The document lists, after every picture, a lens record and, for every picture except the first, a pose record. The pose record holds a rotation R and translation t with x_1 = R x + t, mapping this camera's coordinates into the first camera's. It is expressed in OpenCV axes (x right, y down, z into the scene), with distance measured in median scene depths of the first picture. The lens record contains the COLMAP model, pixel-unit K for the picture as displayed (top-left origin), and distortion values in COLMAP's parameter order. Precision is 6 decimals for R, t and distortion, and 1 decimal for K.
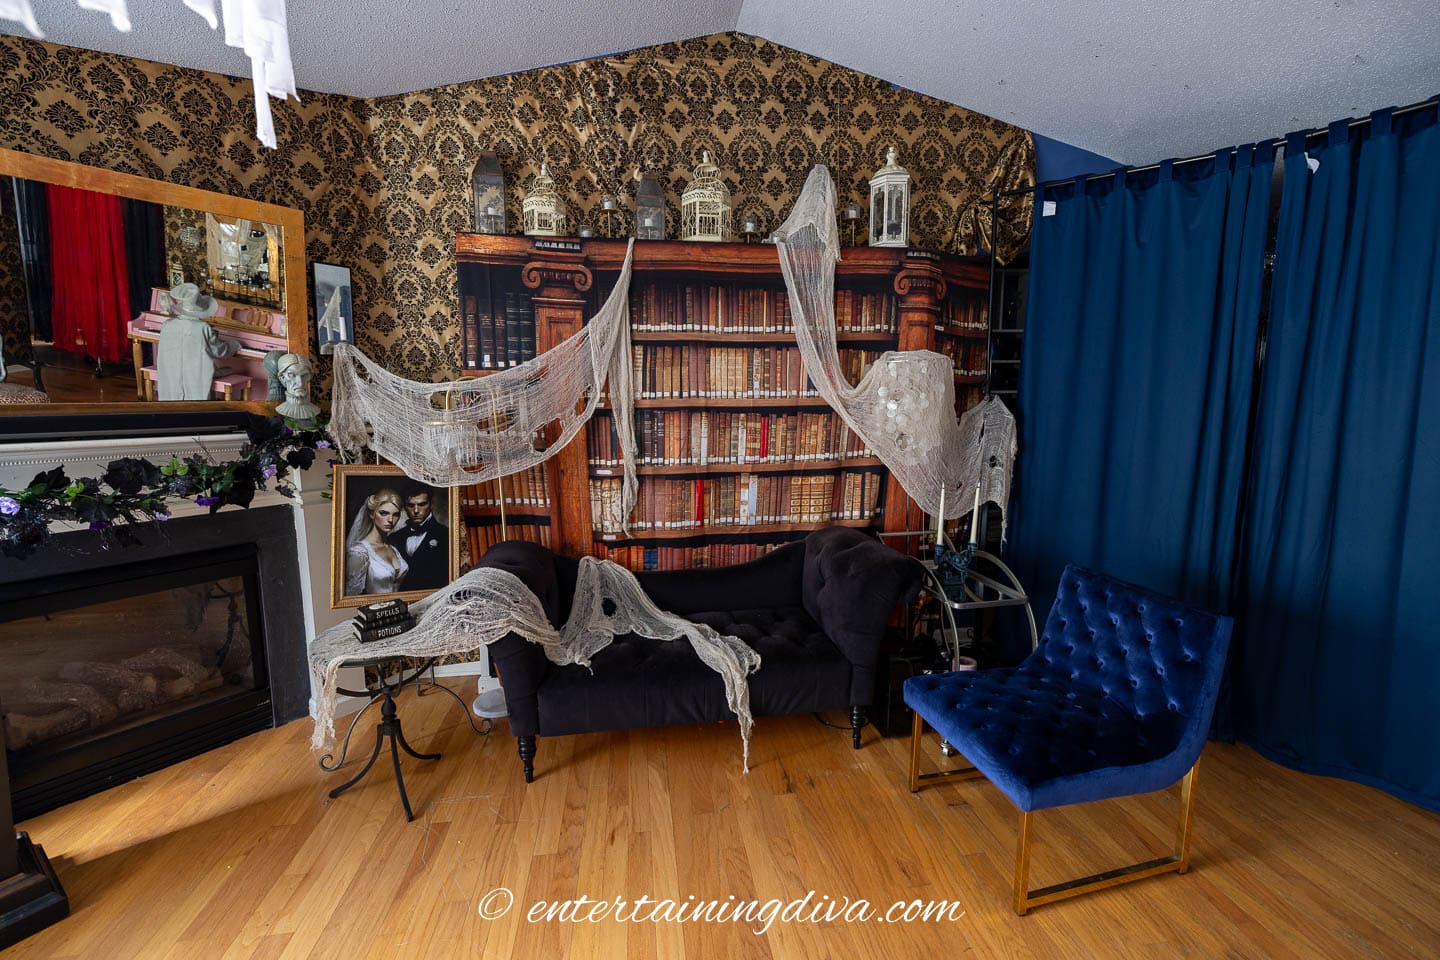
lens RADIAL K [[578.0, 0, 705.3], [0, 578.0, 478.4], [0, 0, 1]] dist [0.002744, -0.000134]
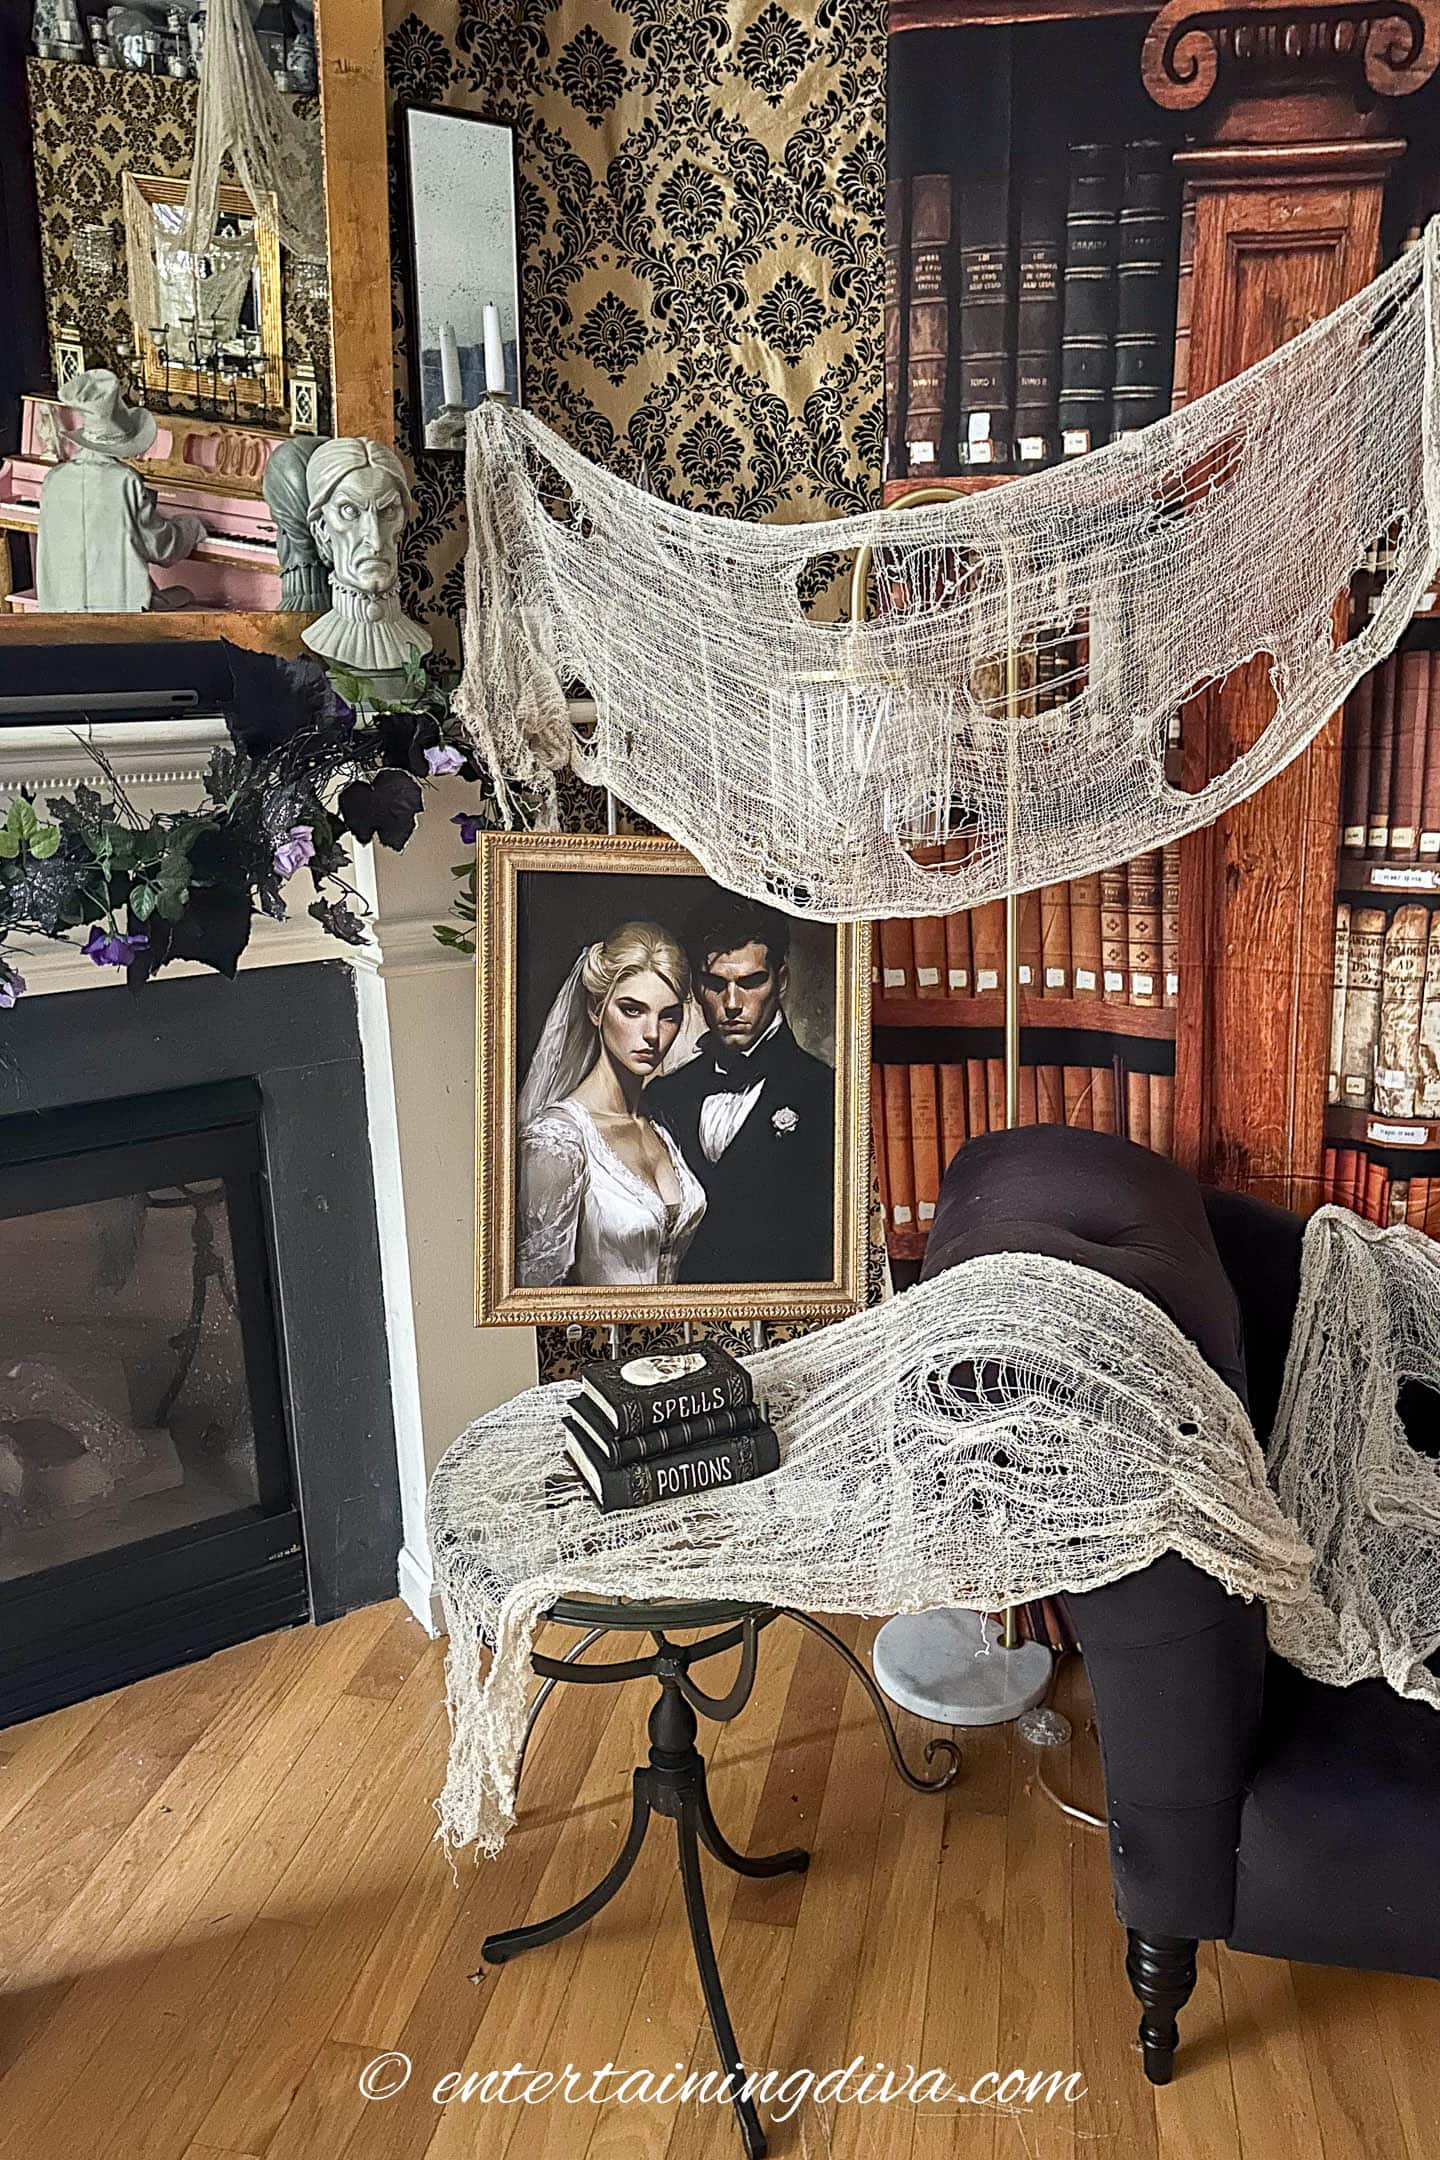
lens RADIAL K [[1403.2, 0, 720.0], [0, 1403.2, 1080.0], [0, 0, 1]] dist [-0.003658, 0.002114]
pose [[0.944722, 0.069484, -0.320427, -0.258672], [-0.025418, 0.989866, 0.139710, -0.001705], [0.326887, -0.123843, 0.936914, 0.324338]]
